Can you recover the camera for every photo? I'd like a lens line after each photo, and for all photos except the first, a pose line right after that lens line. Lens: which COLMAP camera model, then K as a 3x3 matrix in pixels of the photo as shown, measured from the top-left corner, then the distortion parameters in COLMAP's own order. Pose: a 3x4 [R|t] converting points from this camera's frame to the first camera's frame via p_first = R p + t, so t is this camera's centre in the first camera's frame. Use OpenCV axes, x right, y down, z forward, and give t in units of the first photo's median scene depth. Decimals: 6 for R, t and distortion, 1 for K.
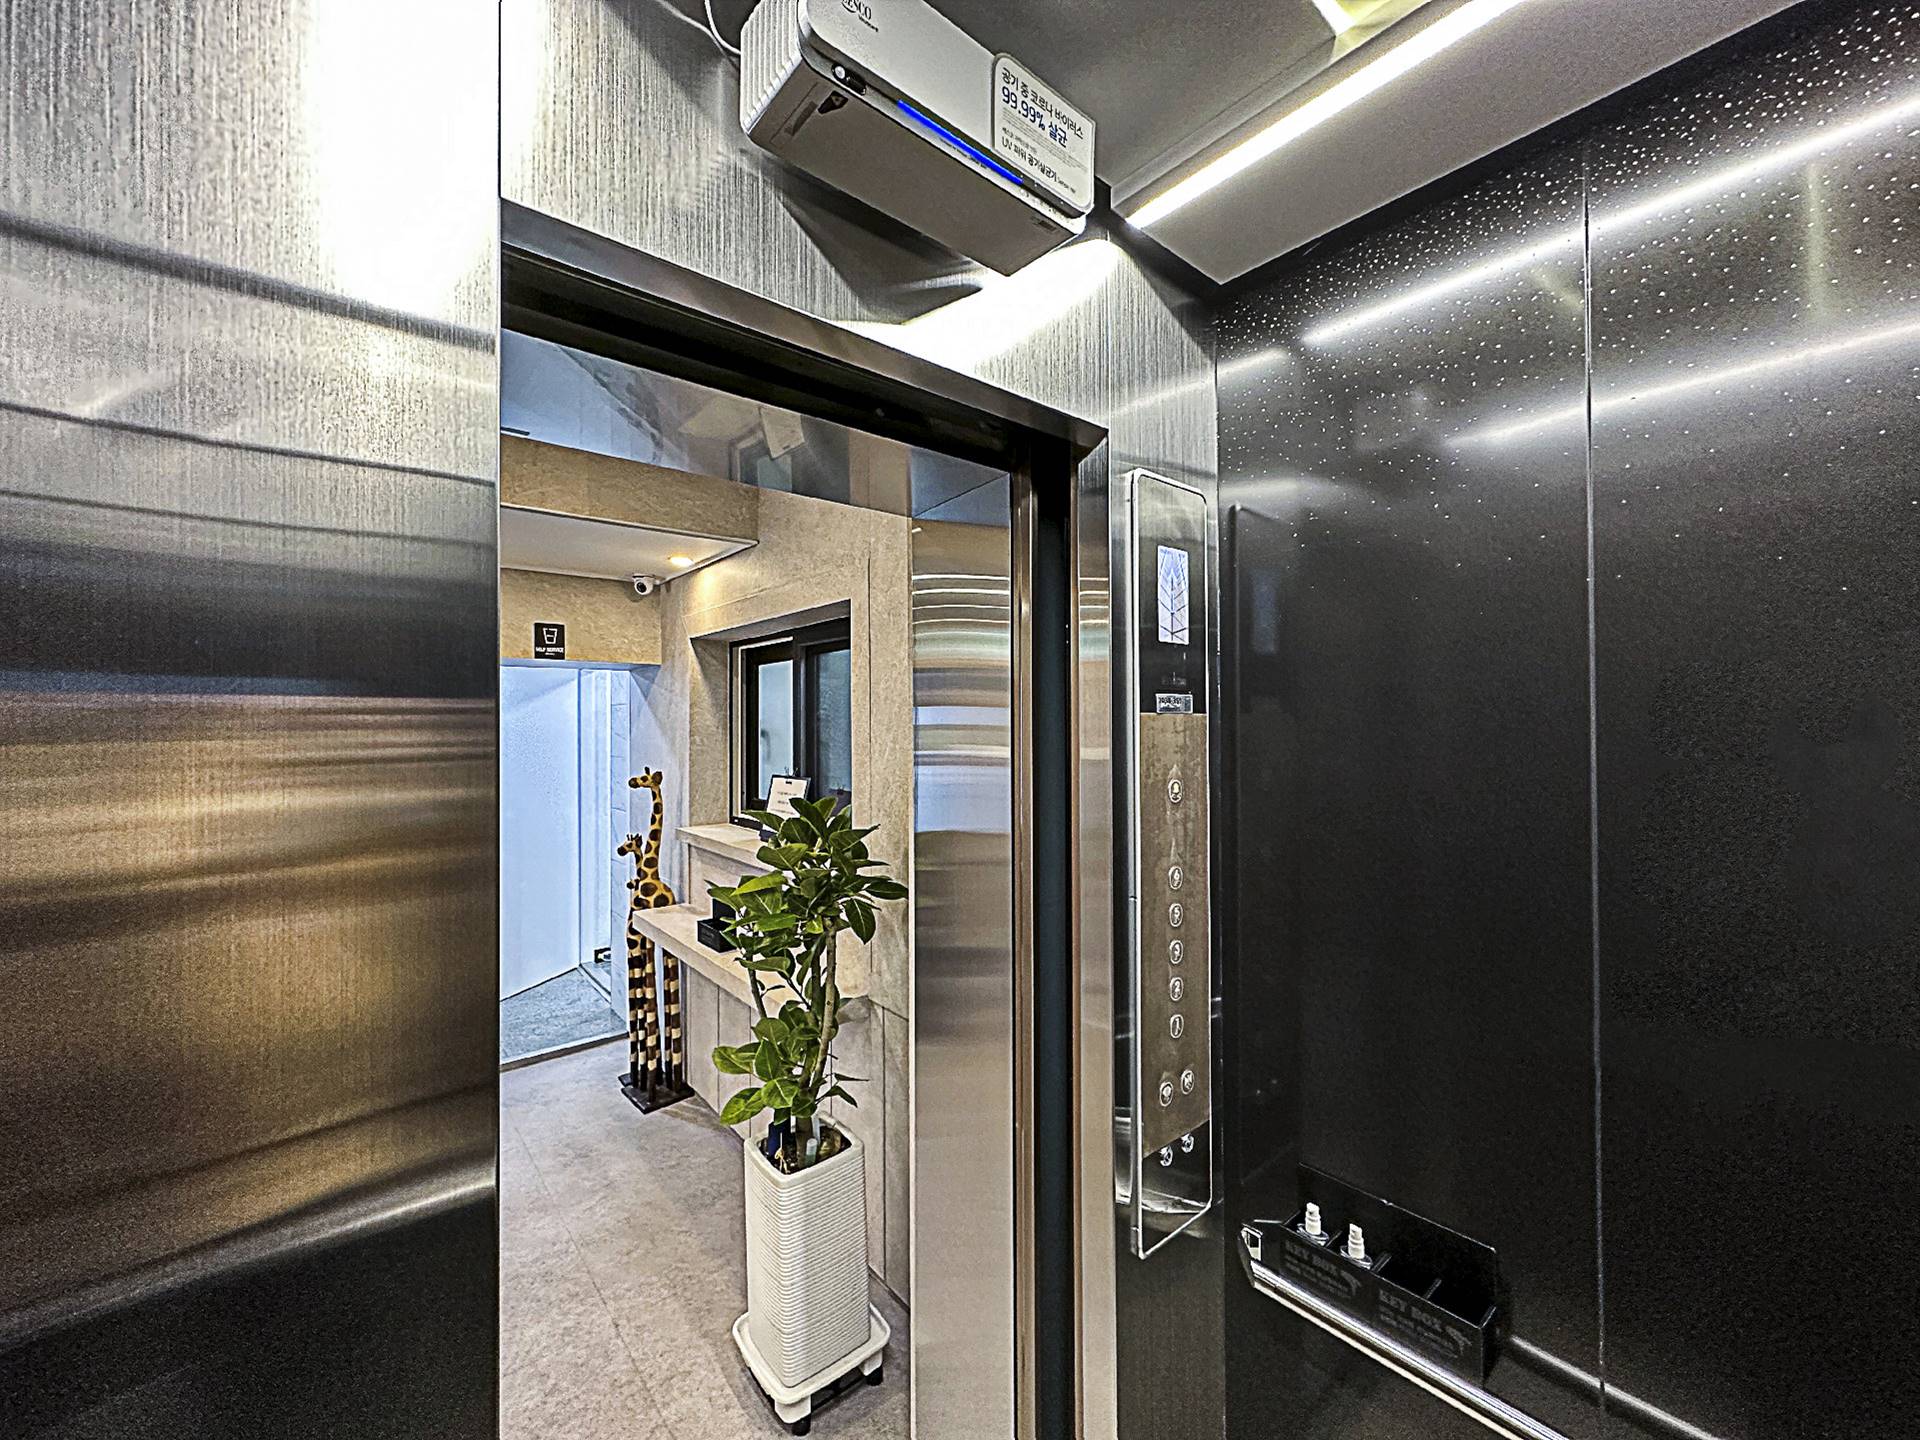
lens RADIAL K [[766.6, 0, 959.9], [0, 766.6, 713.9], [0, 0, 1]] dist [-0.001587, 0.000222]
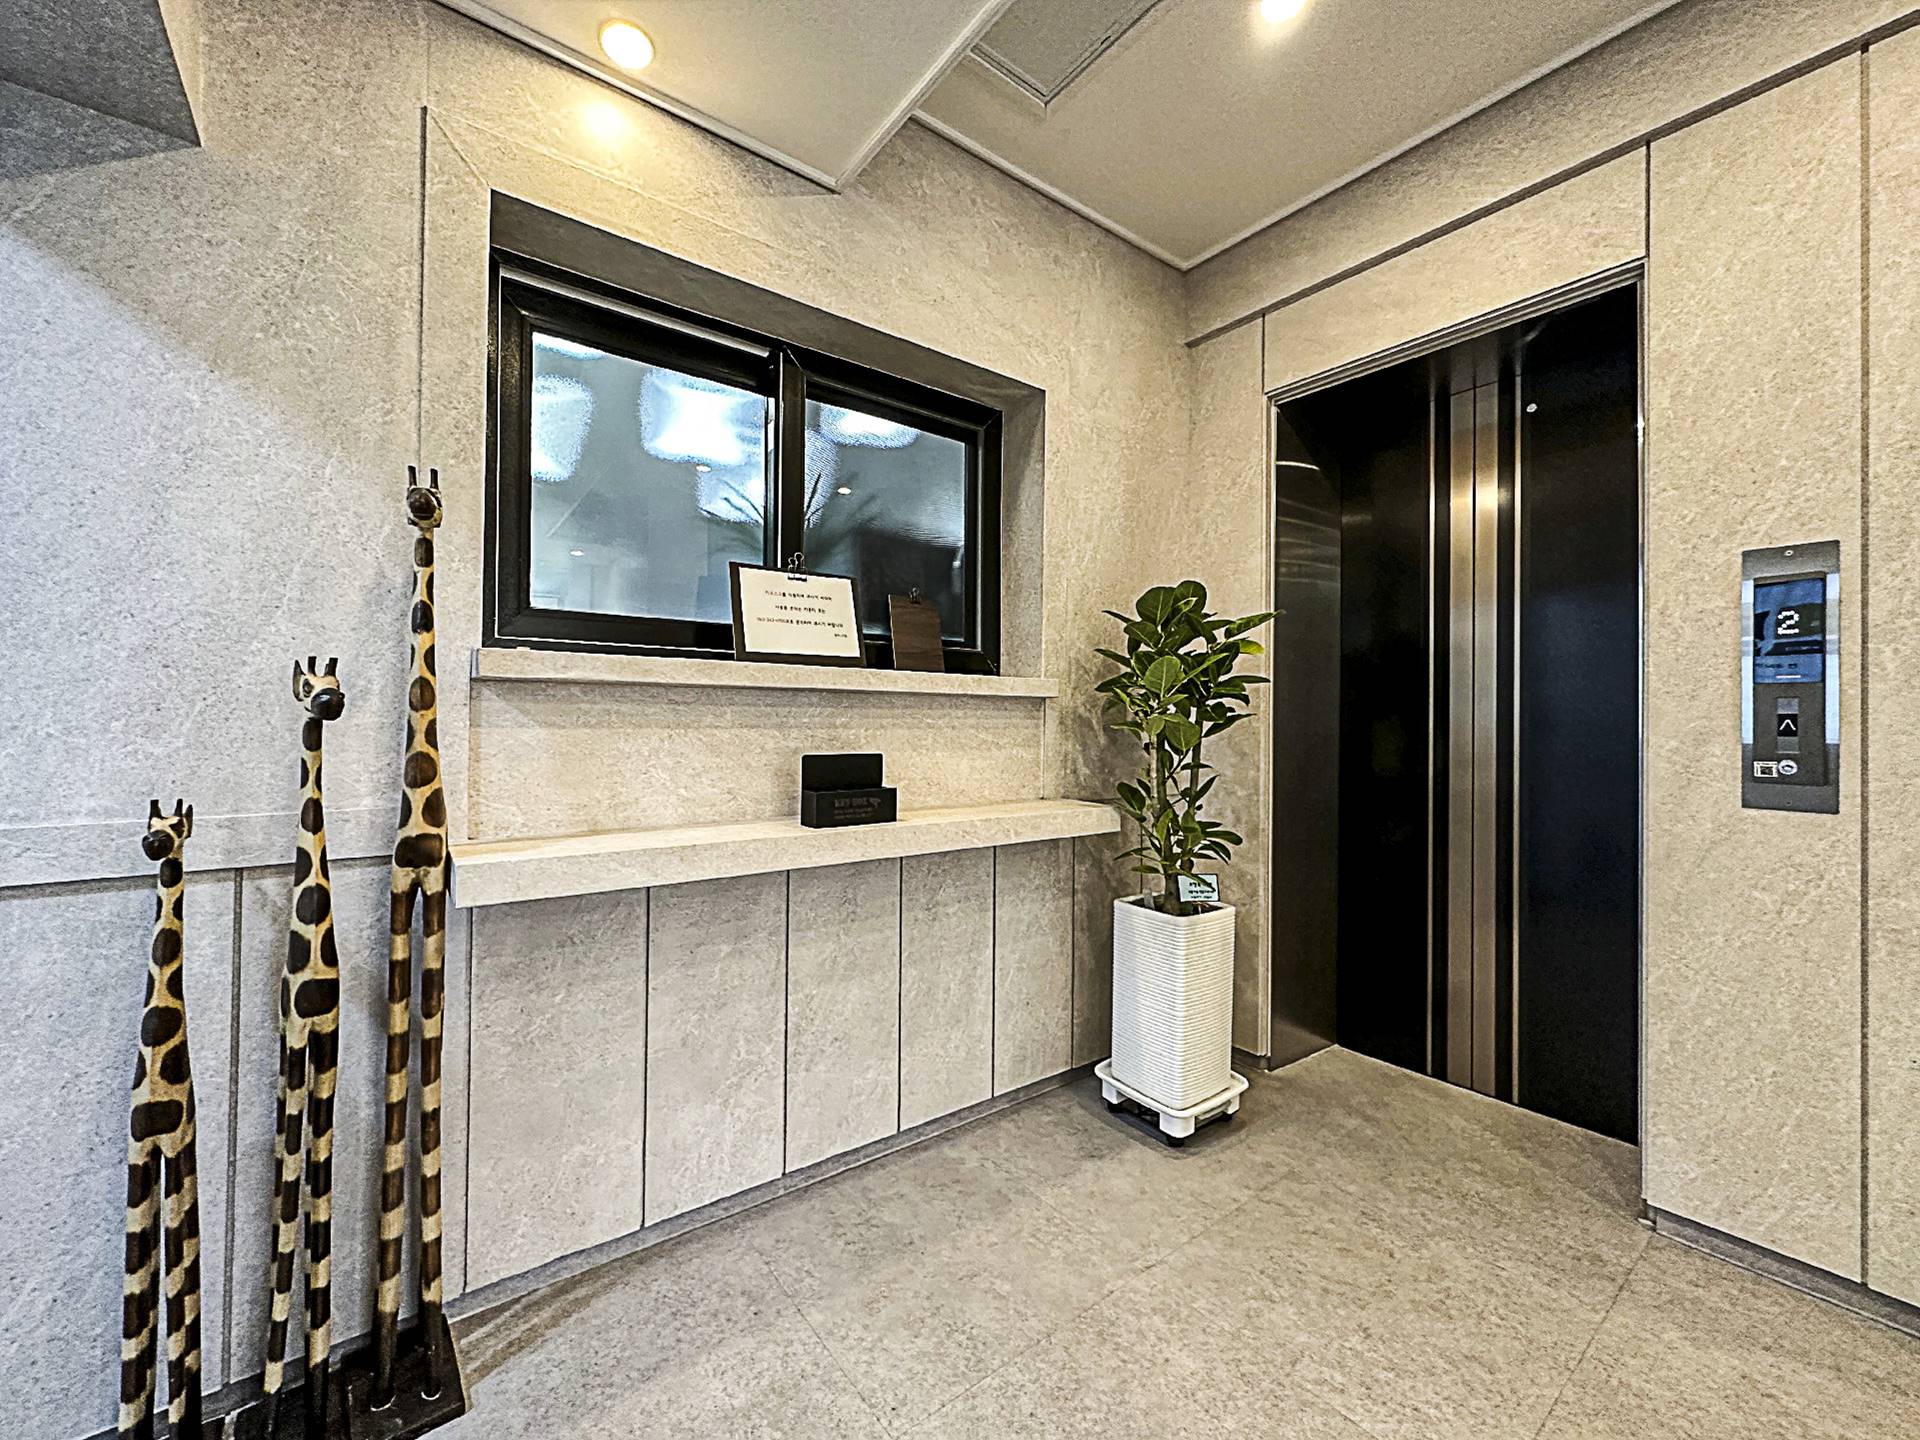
lens RADIAL K [[766.6, 0, 964.2], [0, 766.6, 717.2], [0, 0, 1]] dist [-0.001587, 0.000222]
pose [[0.047091, 0.014034, 0.998792, -0.751676], [-0.016712, 0.999772, -0.013260, 0.185623], [-0.998751, -0.016067, 0.047315, 0.730994]]
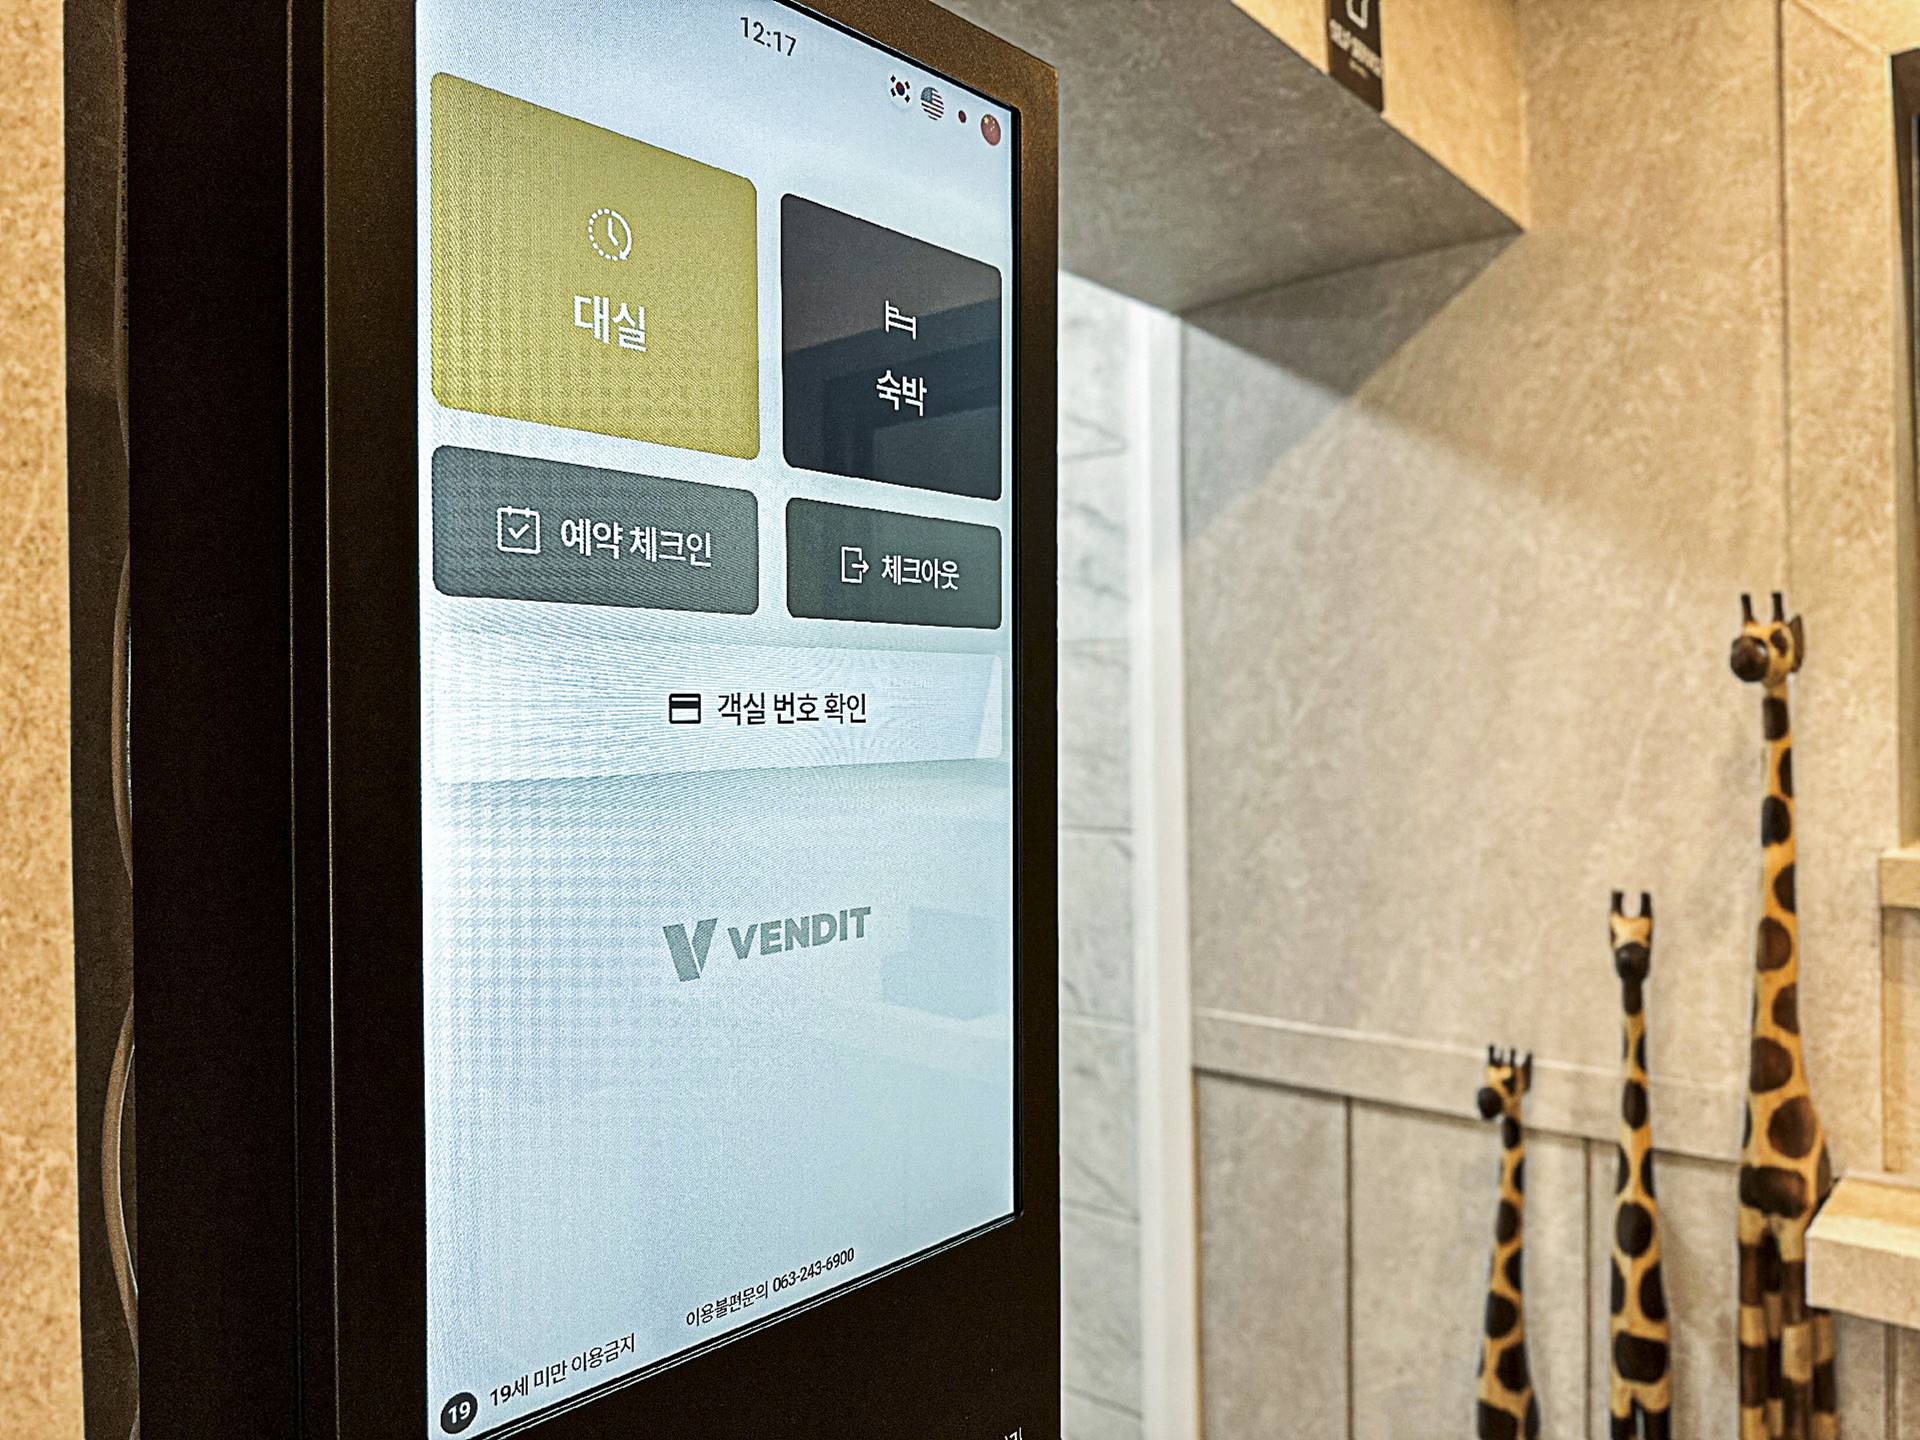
lens RADIAL K [[1383.0, 0, 955.5], [0, 1383.0, 712.9], [0, 0, 1]] dist [0.005881, -0.016079]
pose [[0.986897, -0.007668, 0.161170, -0.714631], [0.007105, 0.999966, 0.004072, 0.101618], [-0.161196, -0.002873, 0.986918, 0.630869]]
